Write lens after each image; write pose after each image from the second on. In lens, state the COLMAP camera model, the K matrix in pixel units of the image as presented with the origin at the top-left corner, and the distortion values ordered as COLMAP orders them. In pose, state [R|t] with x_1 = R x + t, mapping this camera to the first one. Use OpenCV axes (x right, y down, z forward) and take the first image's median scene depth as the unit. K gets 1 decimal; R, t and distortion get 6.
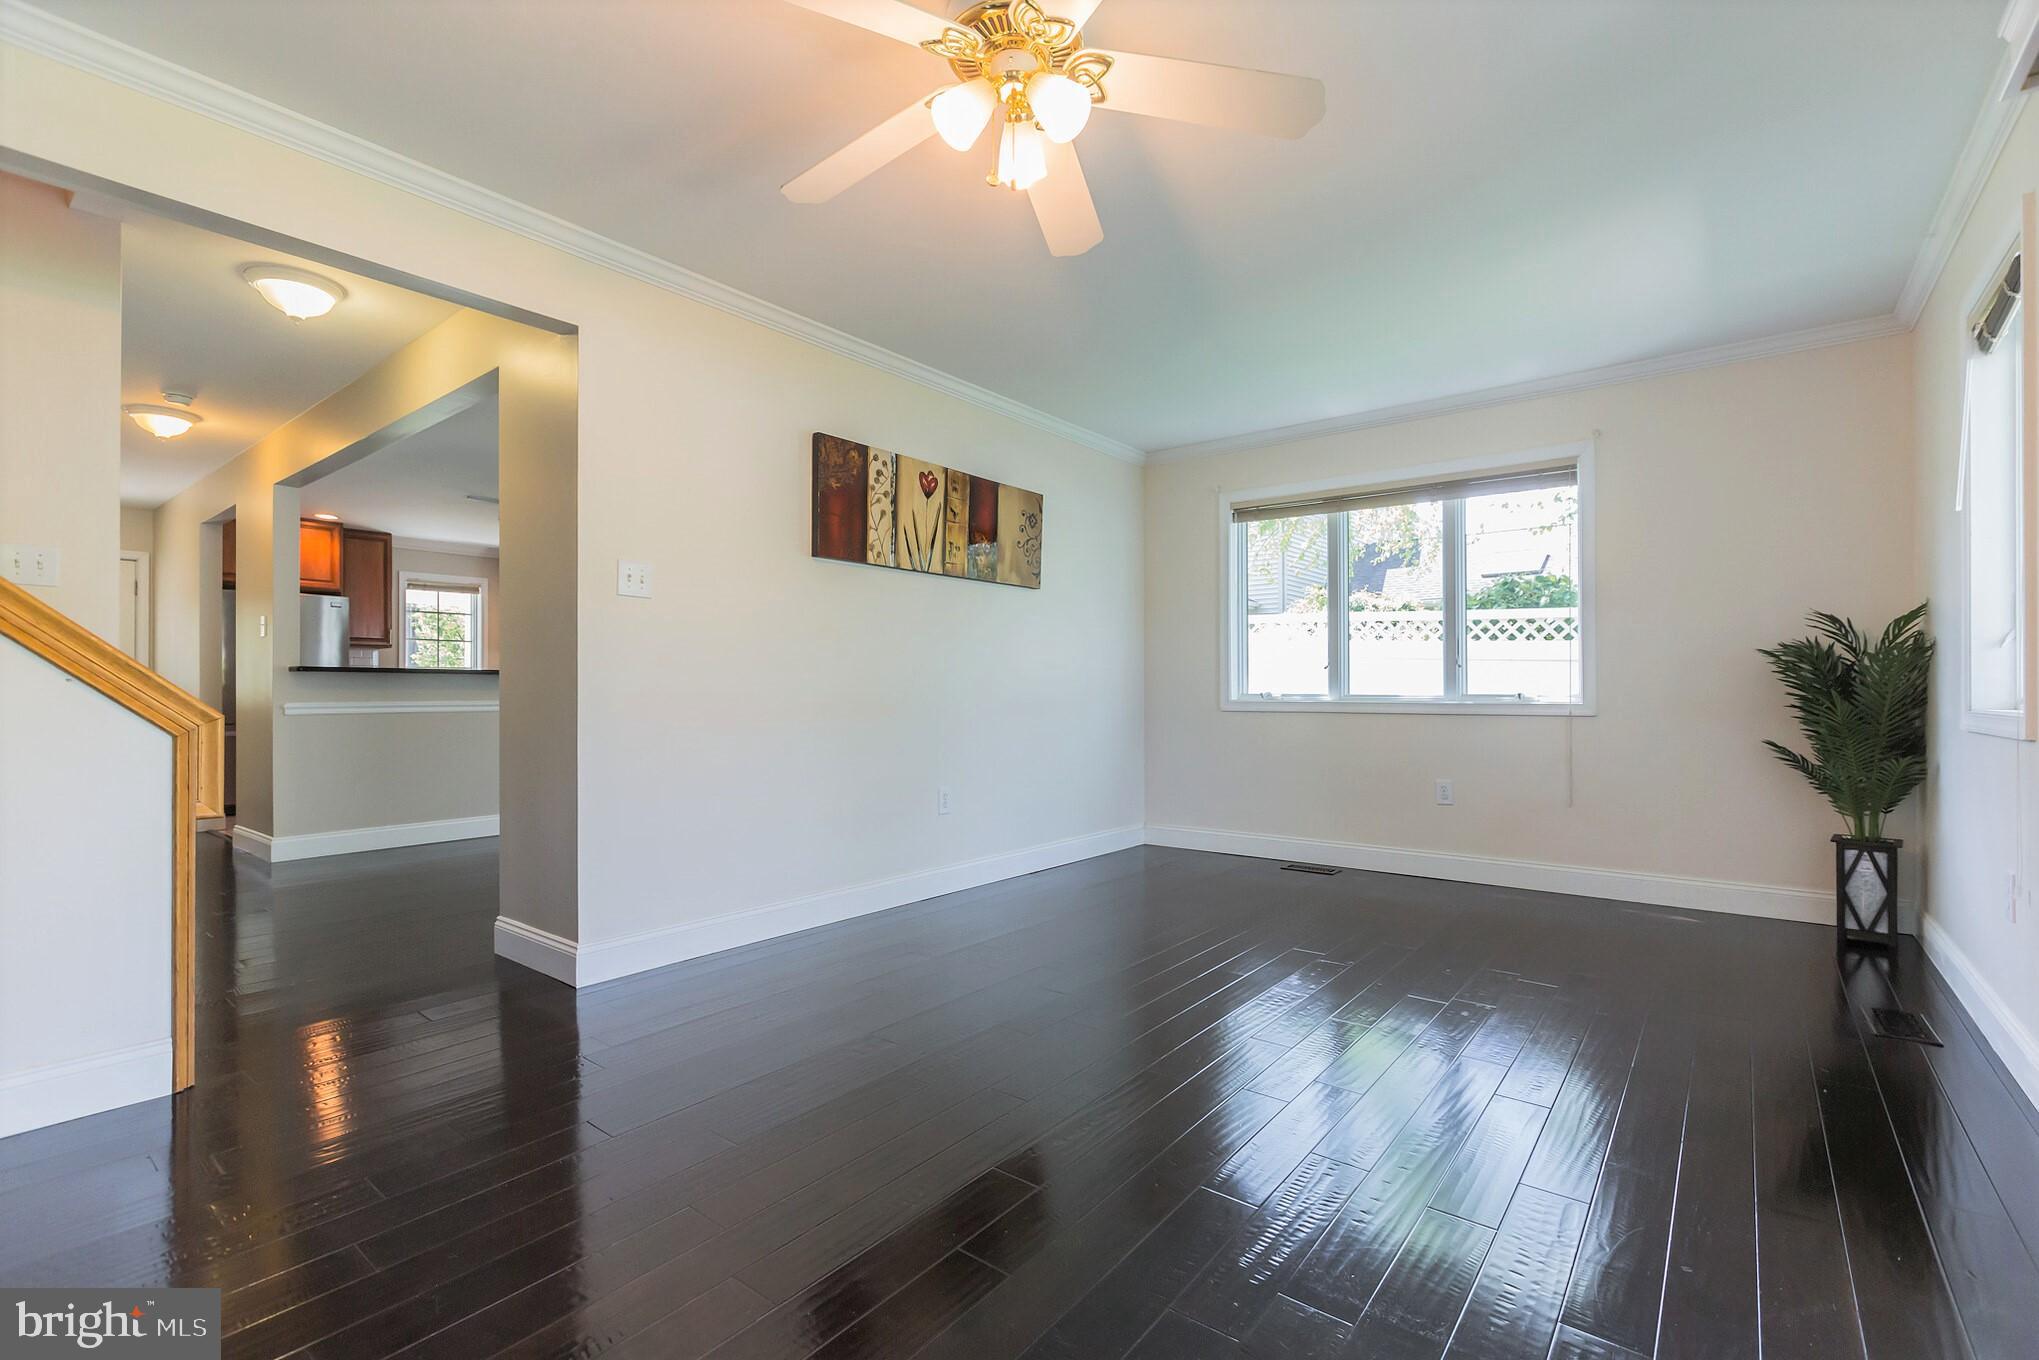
lens RADIAL K [[912.0, 0, 1016.1], [0, 912.0, 683.5], [0, 0, 1]] dist [0.000201, 0.000330]
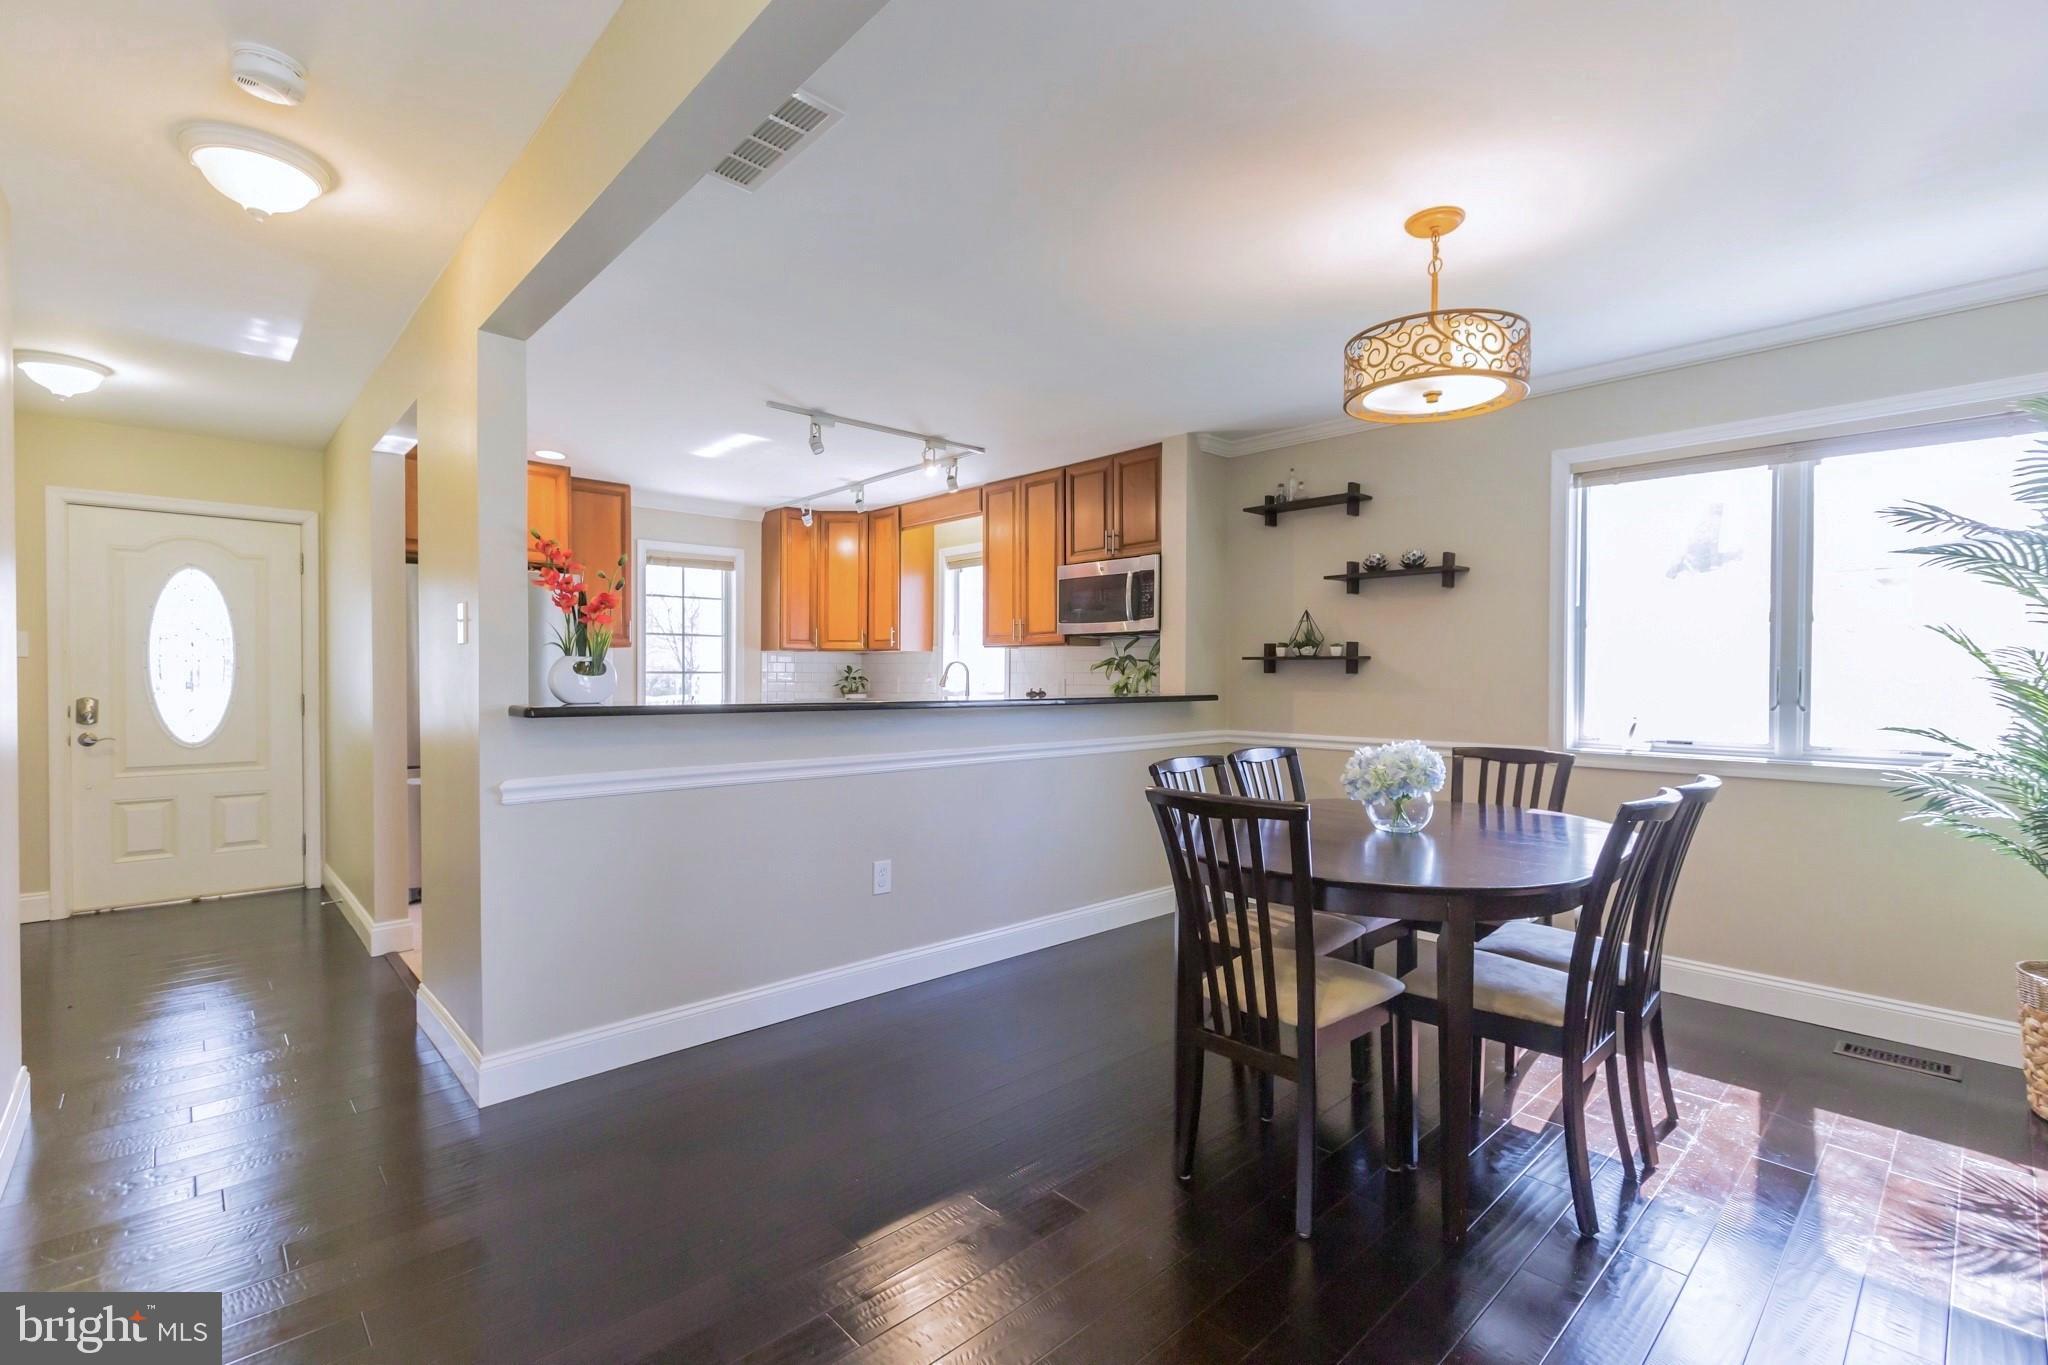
lens RADIAL K [[916.0, 0, 1020.6], [0, 916.0, 686.1], [0, 0, 1]] dist [0.000201, 0.000330]
pose [[0.988313, 0.005989, -0.152324, -0.579825], [-0.002540, 0.999736, 0.022827, -0.053626], [0.152420, -0.022173, 0.988067, 0.714700]]
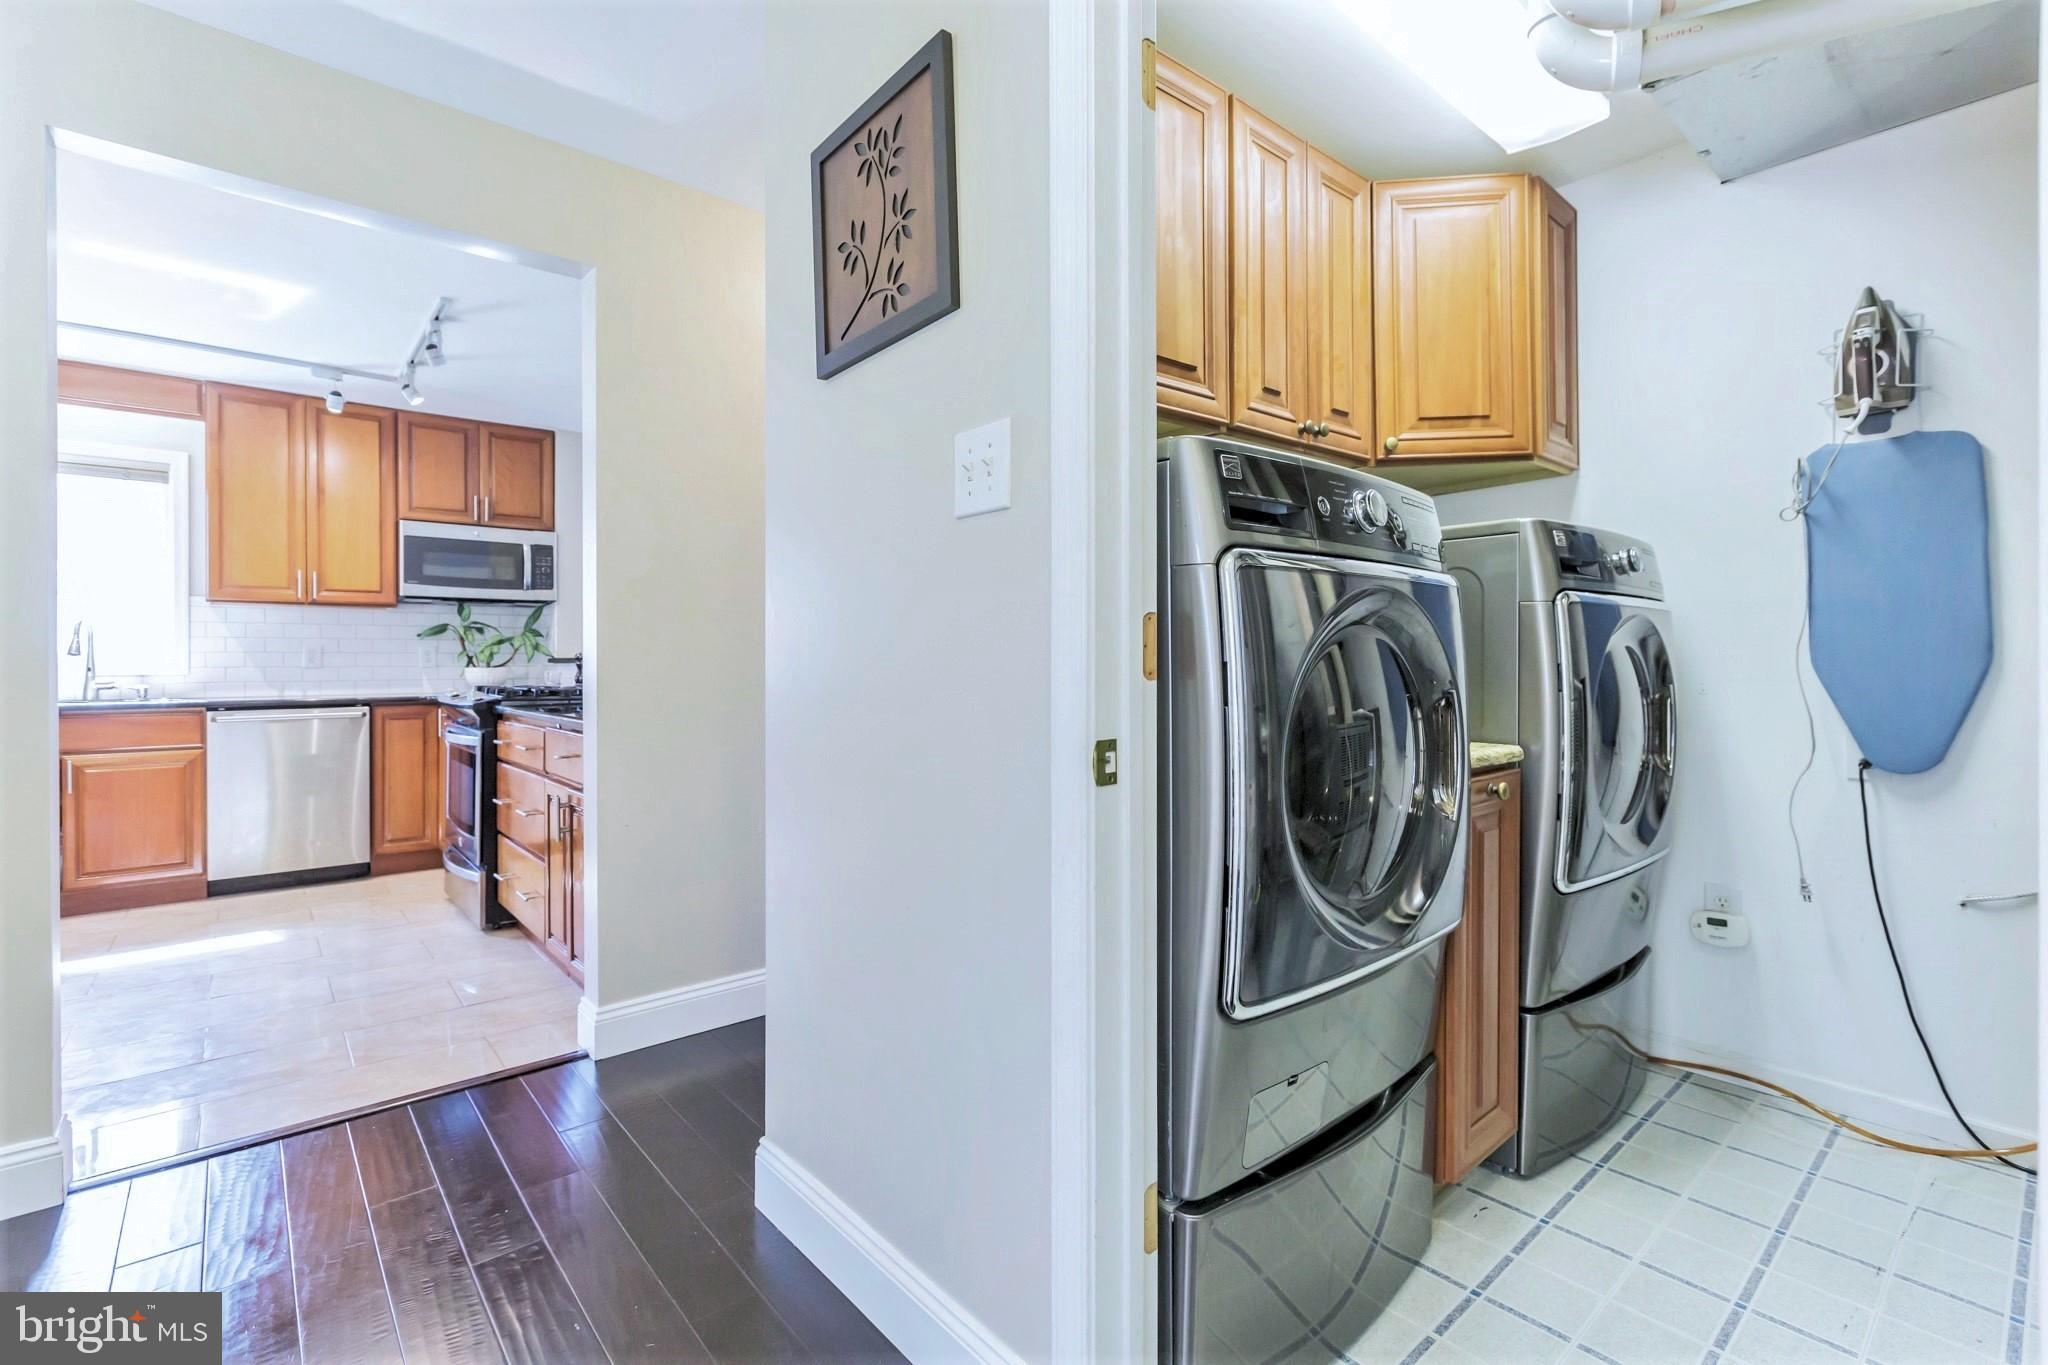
lens RADIAL K [[918.0, 0, 1029.7], [0, 918.0, 669.8], [0, 0, 1]] dist [-0.014345, -0.000267]
pose [[0.191454, -0.004999, 0.981489, -1.741432], [-0.008333, 0.999943, 0.006718, -0.015380], [-0.981466, -0.009465, 0.191401, 0.994476]]
